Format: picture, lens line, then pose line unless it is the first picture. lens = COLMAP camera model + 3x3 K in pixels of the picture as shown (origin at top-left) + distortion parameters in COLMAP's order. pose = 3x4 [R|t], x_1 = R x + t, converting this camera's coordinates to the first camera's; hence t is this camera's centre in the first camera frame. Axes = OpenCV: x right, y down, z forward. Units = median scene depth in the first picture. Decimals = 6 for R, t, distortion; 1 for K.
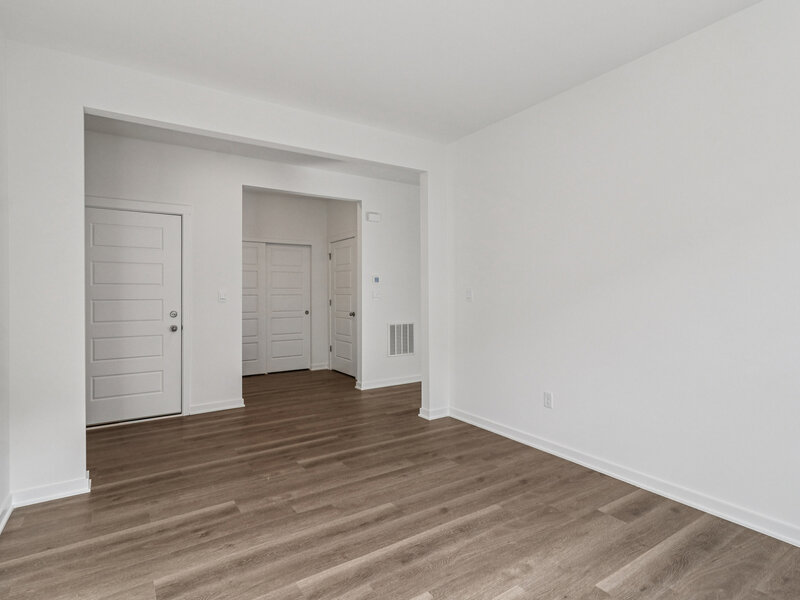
lens RADIAL K [[428.0, 0, 402.1], [0, 428.0, 287.6], [0, 0, 1]] dist [-0.001382, -0.000038]
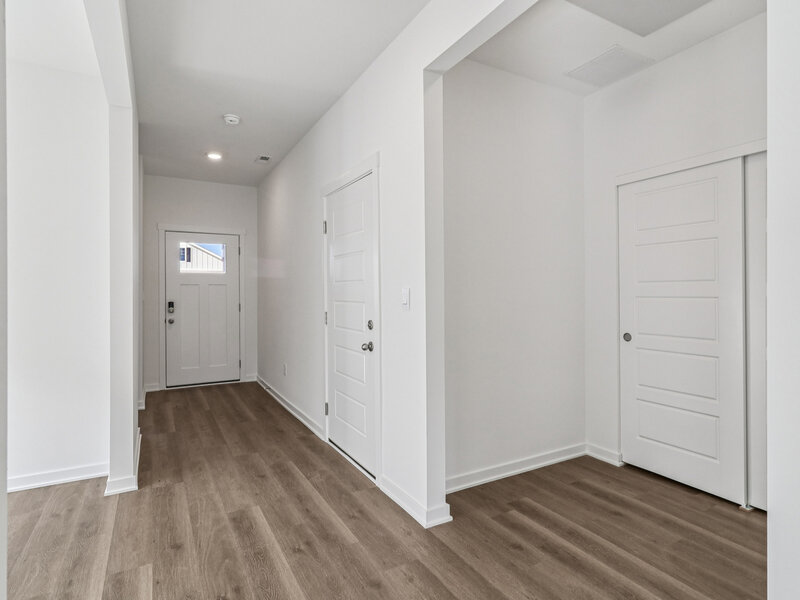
lens RADIAL K [[428.0, 0, 402.1], [0, 428.0, 287.6], [0, 0, 1]] dist [-0.001382, -0.000038]
pose [[-0.064685, -0.011672, -0.997837, 0.154693], [0.012693, 0.999841, -0.012519, 0.015785], [0.997825, -0.013475, -0.064526, 1.301457]]
